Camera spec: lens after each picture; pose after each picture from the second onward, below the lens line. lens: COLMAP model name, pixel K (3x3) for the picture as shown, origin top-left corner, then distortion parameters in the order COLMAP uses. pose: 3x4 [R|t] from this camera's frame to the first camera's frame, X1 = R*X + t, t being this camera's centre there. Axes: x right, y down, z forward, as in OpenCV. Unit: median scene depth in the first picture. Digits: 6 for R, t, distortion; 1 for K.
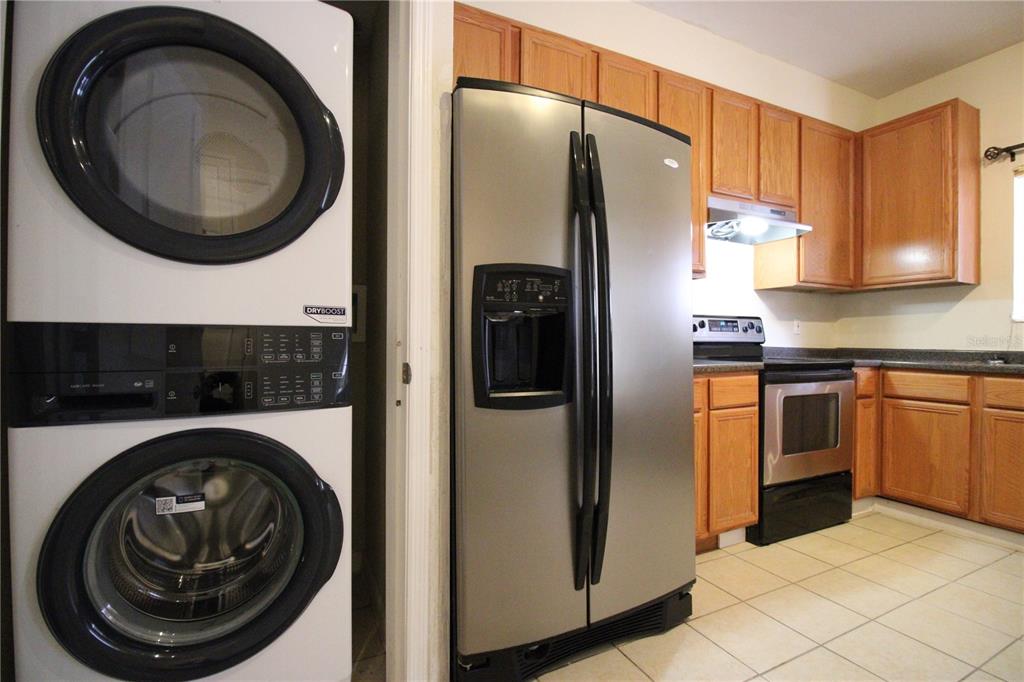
lens RADIAL K [[471.6, 0, 516.1], [0, 471.6, 339.4], [0, 0, 1]] dist [-0.000760, -0.013163]
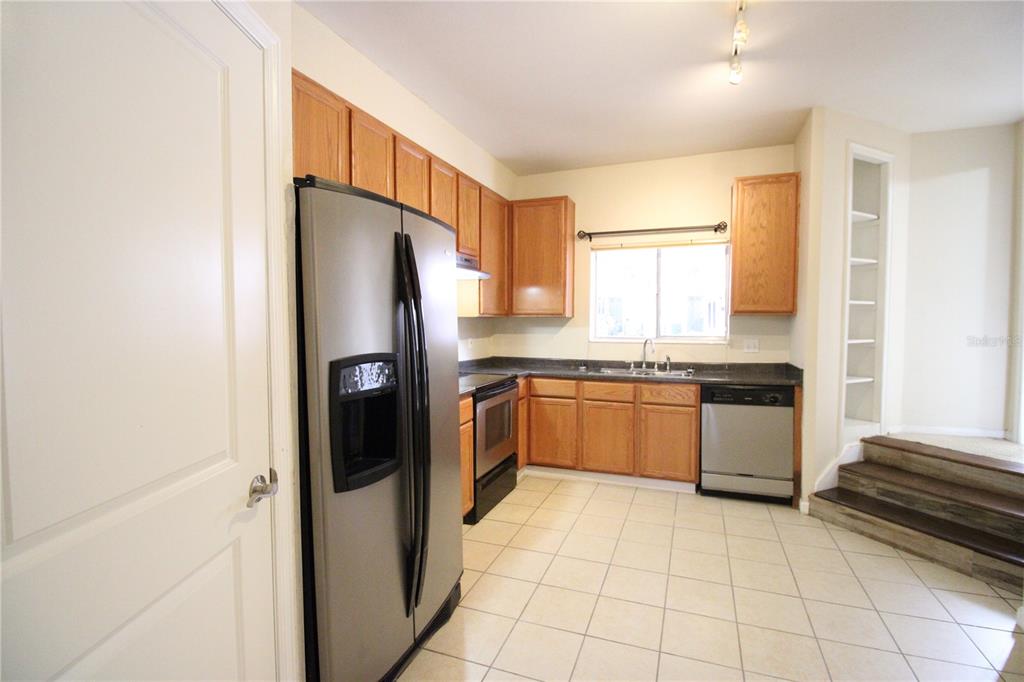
lens RADIAL K [[471.6, 0, 516.1], [0, 471.6, 339.4], [0, 0, 1]] dist [-0.000760, -0.013163]
pose [[0.725595, -0.034679, 0.687247, -0.252820], [0.003024, 0.998880, 0.047211, -0.126113], [-0.688115, -0.032177, 0.724888, -0.023292]]
